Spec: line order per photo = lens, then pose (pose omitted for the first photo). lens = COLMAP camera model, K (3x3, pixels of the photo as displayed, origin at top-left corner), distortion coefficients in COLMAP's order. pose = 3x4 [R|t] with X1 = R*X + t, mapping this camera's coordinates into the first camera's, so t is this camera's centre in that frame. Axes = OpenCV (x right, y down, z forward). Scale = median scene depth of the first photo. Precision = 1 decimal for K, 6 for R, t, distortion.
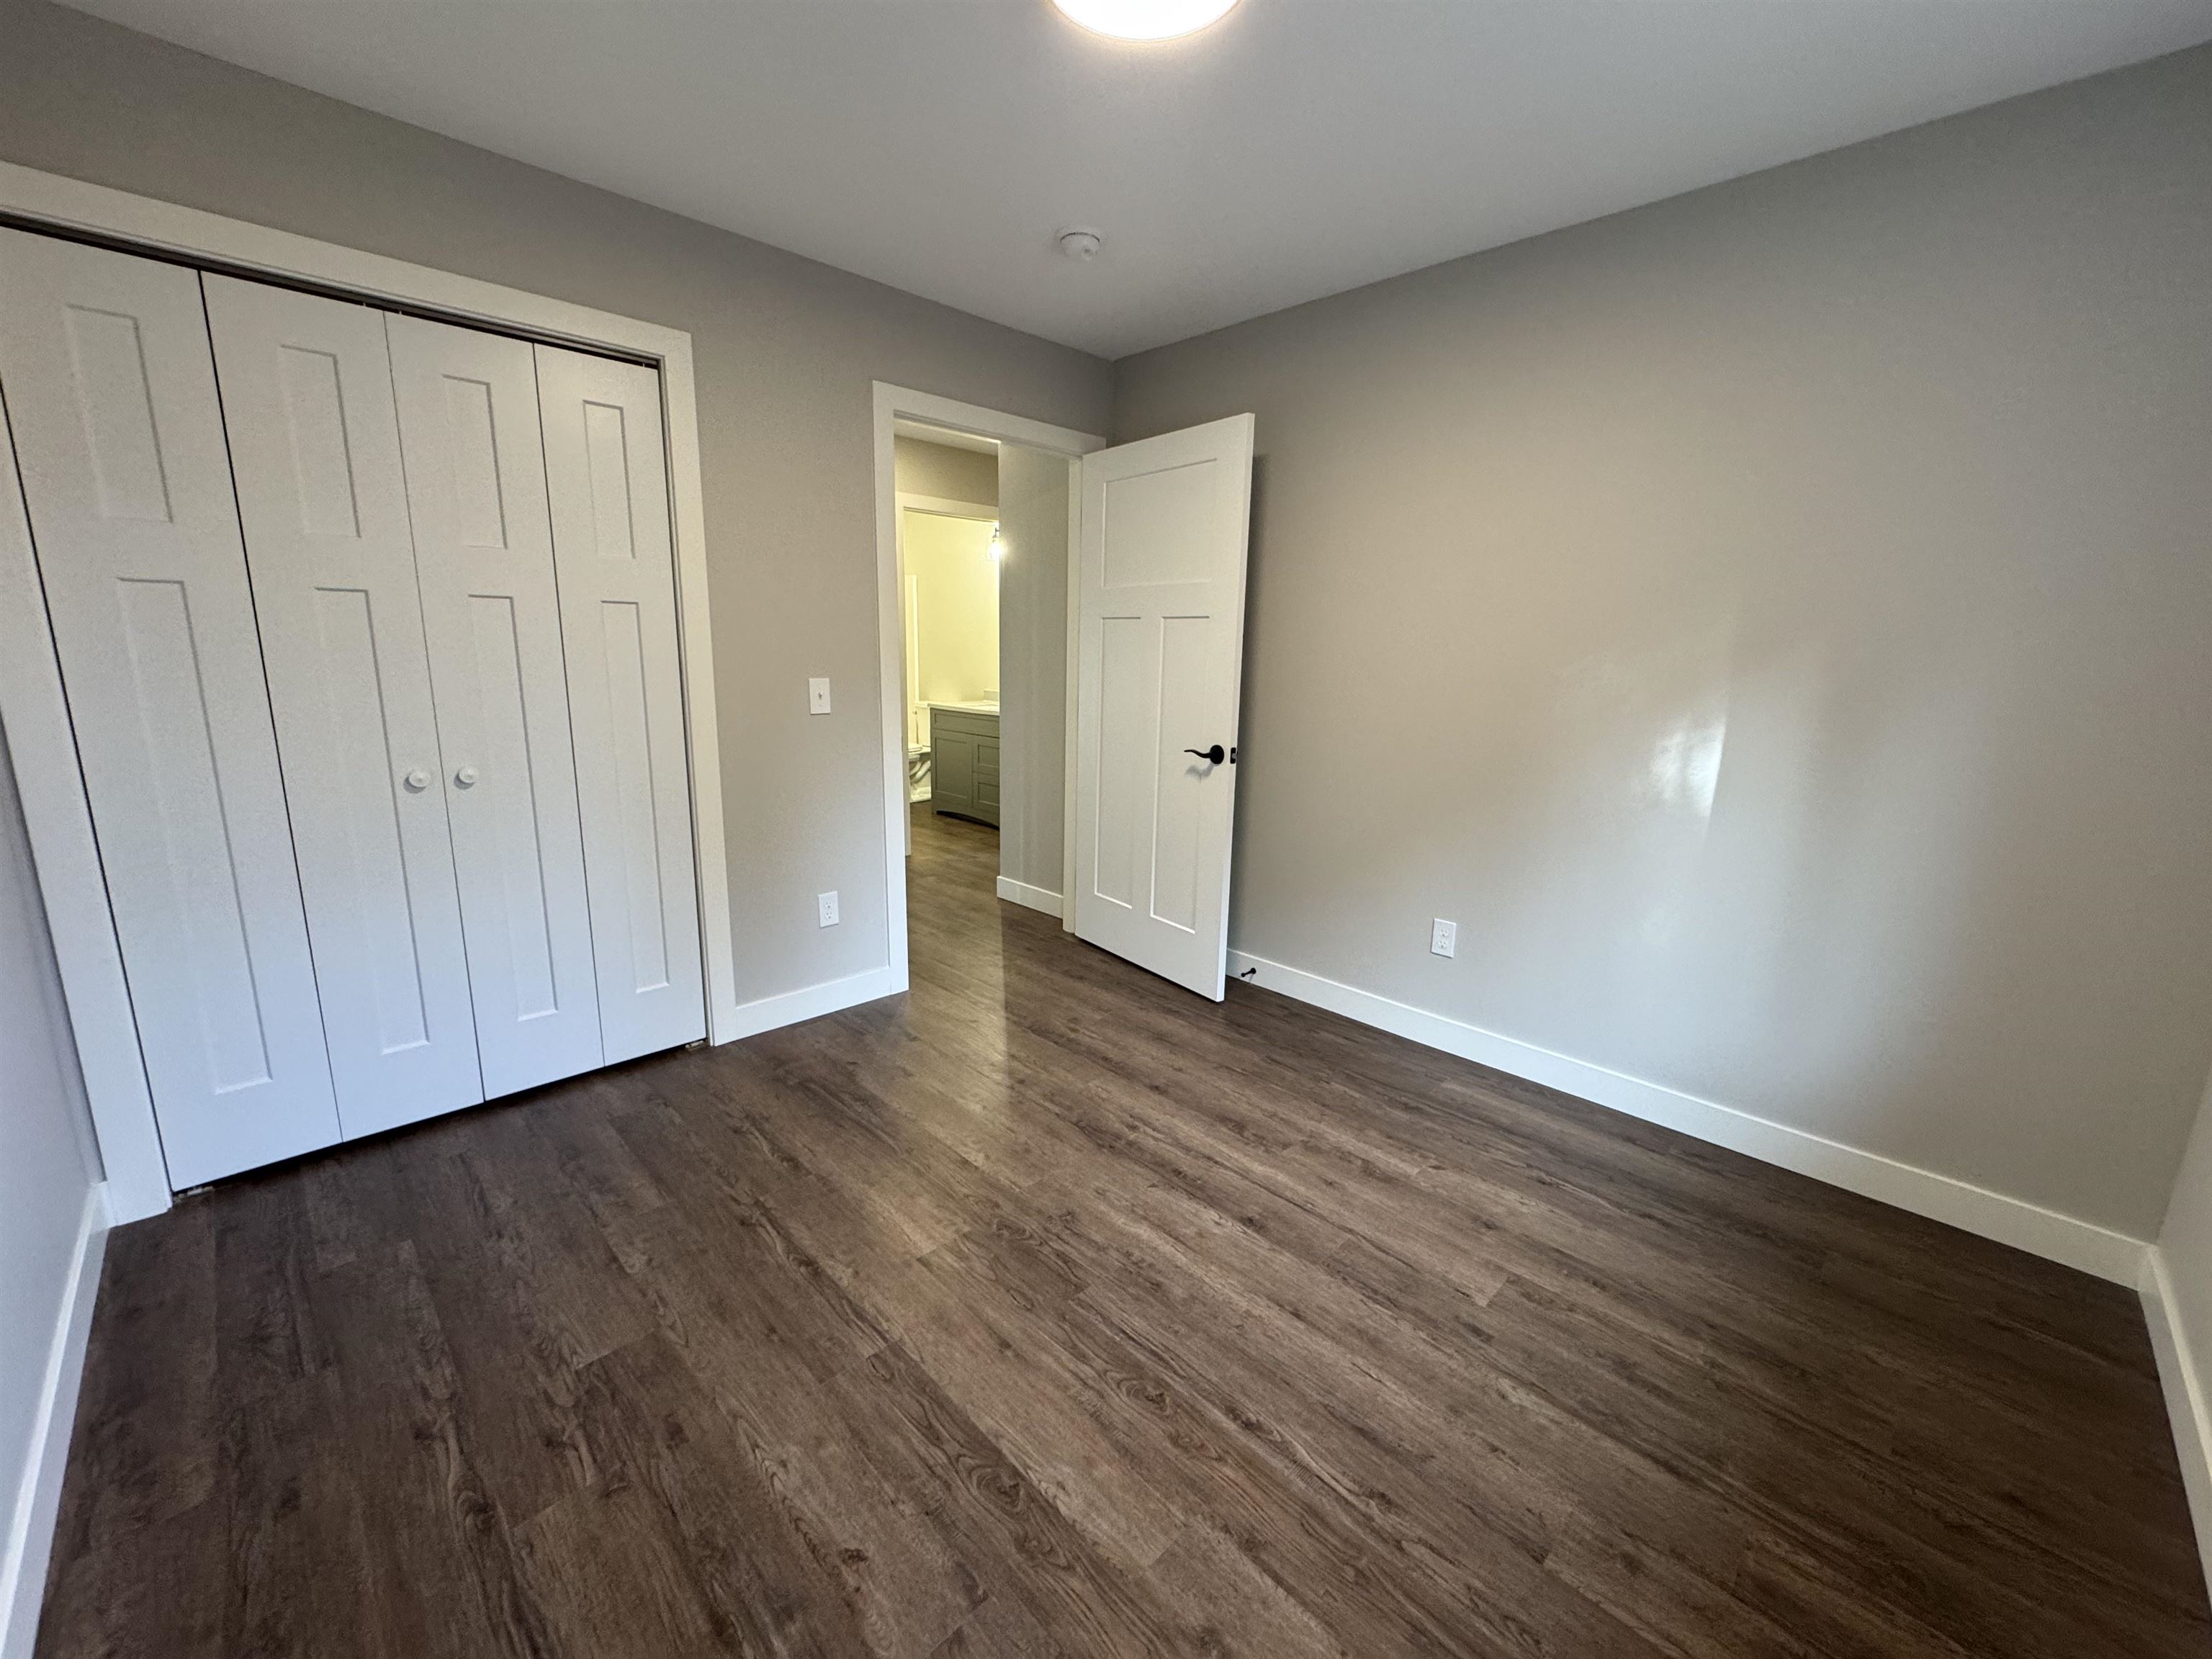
lens RADIAL K [[895.2, 0, 1106.0], [0, 895.2, 829.5], [0, 0, 1]] dist [0.000619, -0.000426]
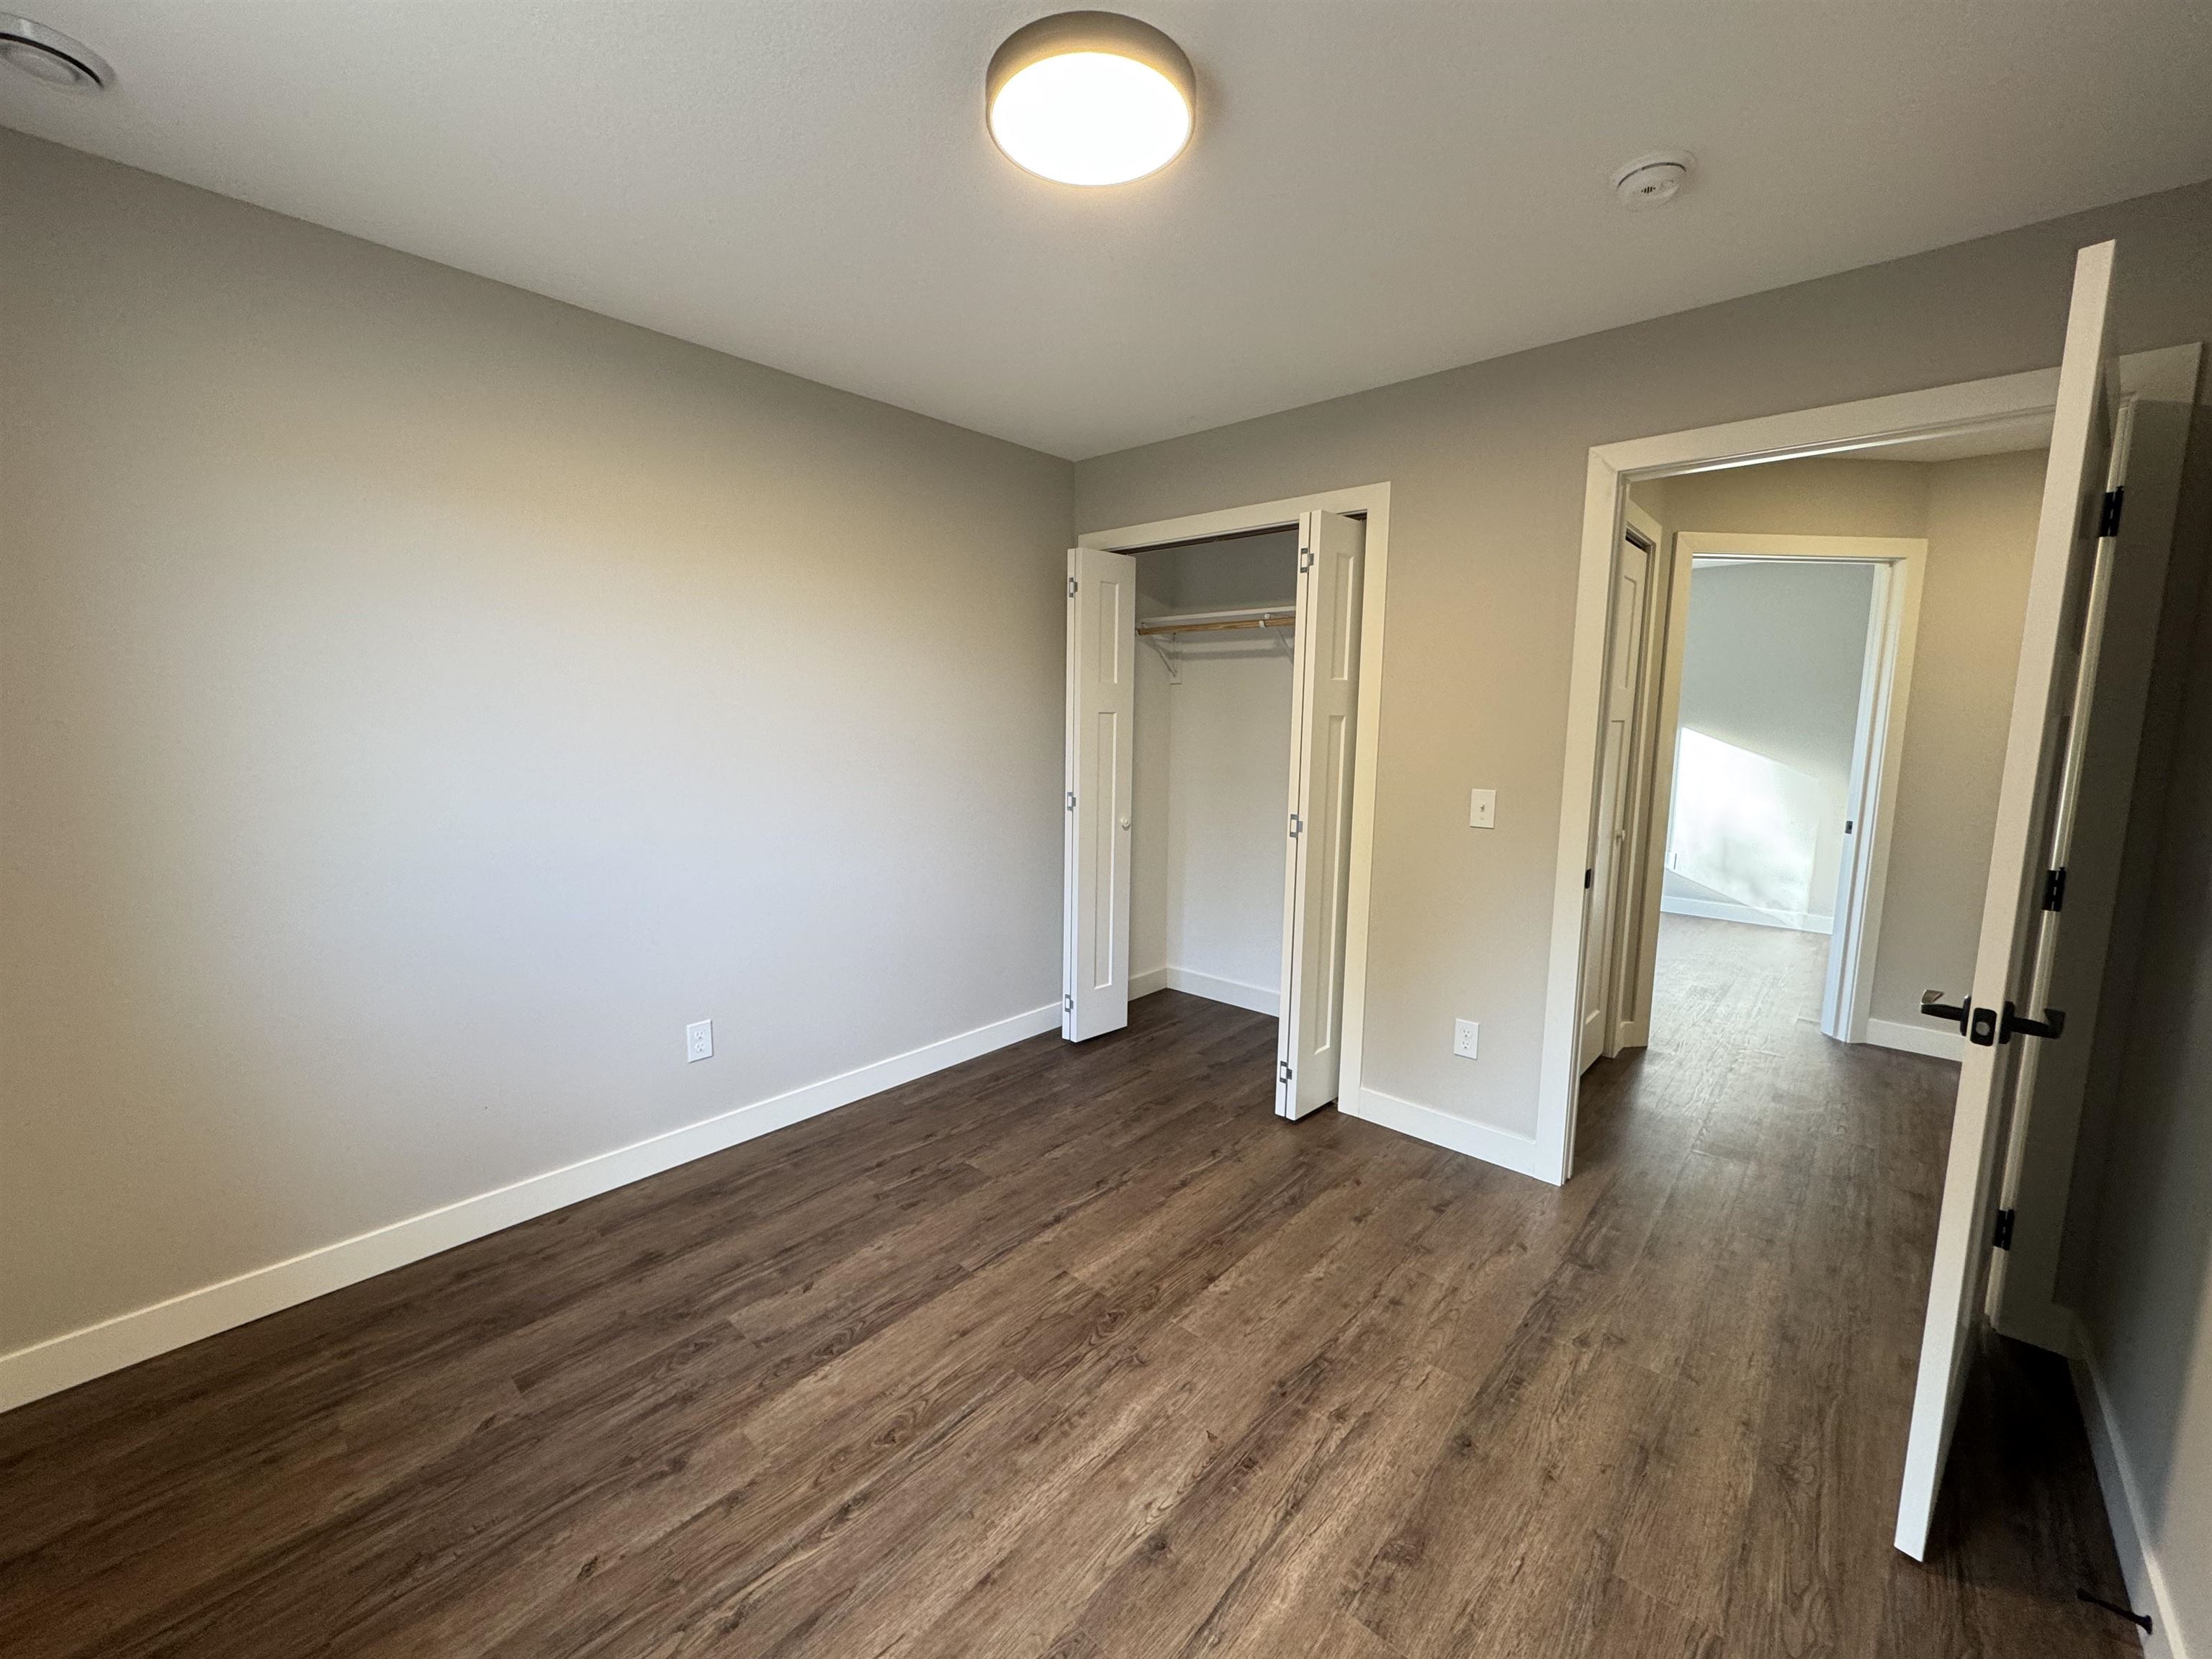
lens RADIAL K [[895.2, 0, 1106.0], [0, 895.2, 829.5], [0, 0, 1]] dist [0.000619, -0.000426]
pose [[0.036138, 0.110698, -0.993197, 1.010057], [-0.209503, 0.972601, 0.100780, -0.240411], [0.977140, 0.204435, 0.058340, 0.979528]]
